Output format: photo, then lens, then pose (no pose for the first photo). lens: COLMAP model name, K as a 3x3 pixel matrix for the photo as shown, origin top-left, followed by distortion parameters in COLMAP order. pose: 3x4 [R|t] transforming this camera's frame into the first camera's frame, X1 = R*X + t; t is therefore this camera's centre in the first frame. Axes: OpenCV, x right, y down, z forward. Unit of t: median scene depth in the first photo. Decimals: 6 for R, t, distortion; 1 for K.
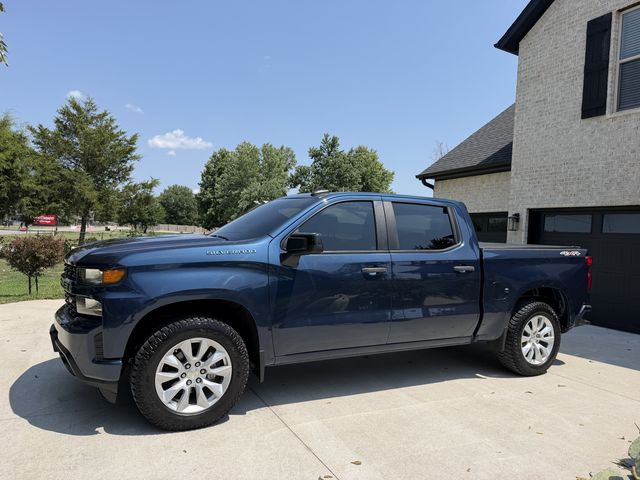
lens RADIAL K [[449.7, 0, 320.0], [0, 449.7, 240.0], [0, 0, 1]] dist [0.045804, -0.059596]
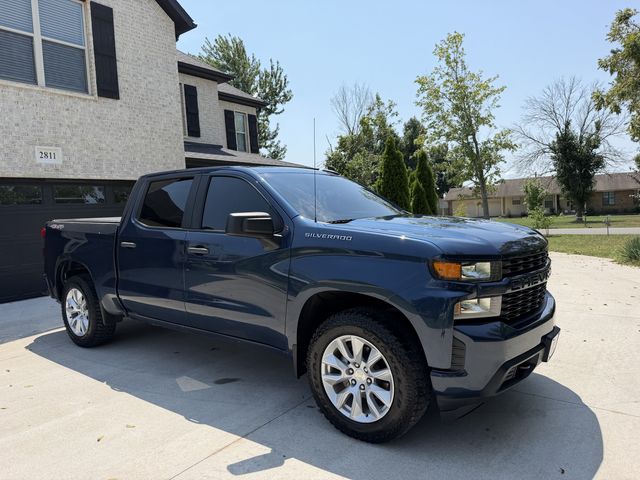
lens RADIAL K [[449.7, 0, 320.0], [0, 449.7, 240.0], [0, 0, 1]] dist [0.045804, -0.059596]
pose [[-0.443740, -0.100998, 0.890446, -0.501450], [0.026160, 0.991746, 0.125524, -0.043327], [-0.895774, 0.078994, -0.437435, 0.777946]]
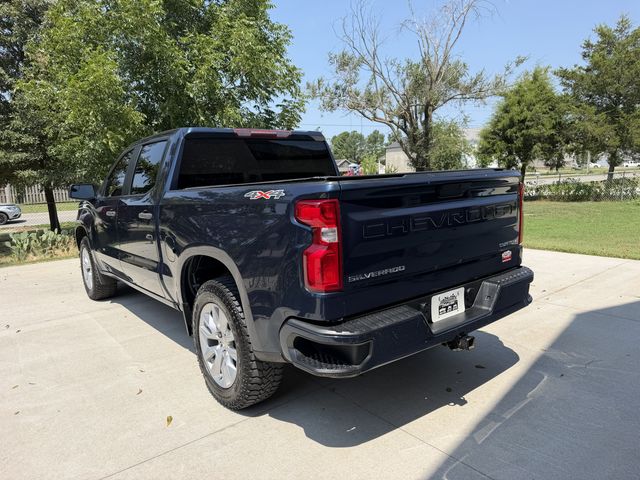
lens RADIAL K [[445.3, 0, 330.5], [0, 445.3, 240.4], [0, 0, 1]] dist [-0.006382, -0.002104]
pose [[0.208426, 0.088370, -0.974038, 0.639159], [0.044229, 0.994039, 0.099649, 0.020360], [0.977037, -0.063851, 0.203275, 0.623679]]
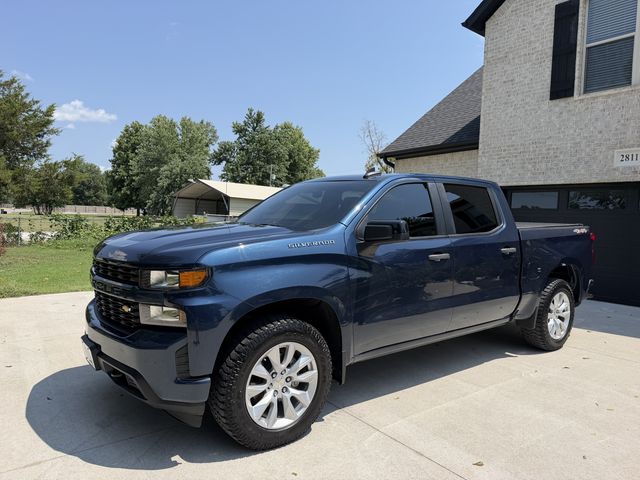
lens RADIAL K [[451.1, 0, 323.2], [0, 451.1, 237.3], [0, 0, 1]] dist [0.047442, -0.060555]
pose [[0.982900, -0.030506, 0.181594, -0.138511], [0.022474, 0.998683, 0.046127, -0.010977], [-0.182762, -0.041257, 0.982291, 0.050967]]
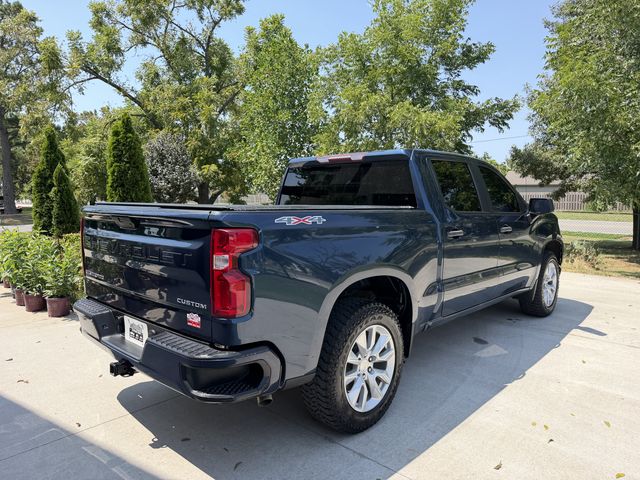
lens RADIAL K [[449.7, 0, 320.0], [0, 449.7, 240.0], [0, 0, 1]] dist [0.045804, -0.059596]
pose [[-0.935872, -0.008943, -0.352226, 0.349371], [-0.042817, 0.995156, 0.088499, -0.002641], [0.349728, 0.097905, -0.931721, 1.114102]]
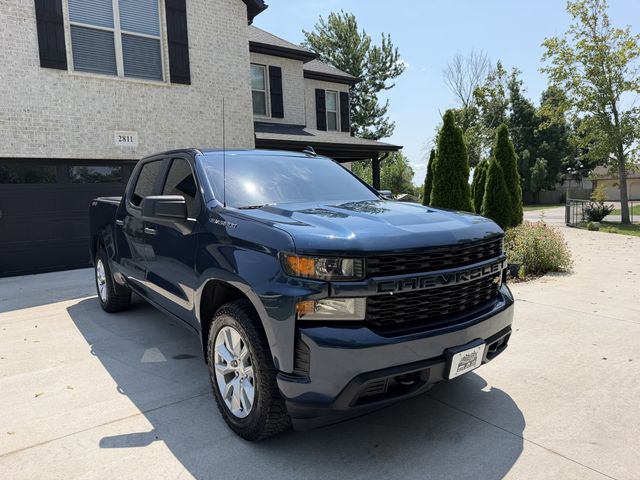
lens RADIAL K [[449.7, 0, 320.0], [0, 449.7, 240.0], [0, 0, 1]] dist [0.045804, -0.059596]
pose [[-0.173098, -0.157333, 0.972257, -0.536808], [0.030294, 0.985841, 0.164924, -0.042330], [-0.984439, 0.058001, -0.165881, 0.594370]]
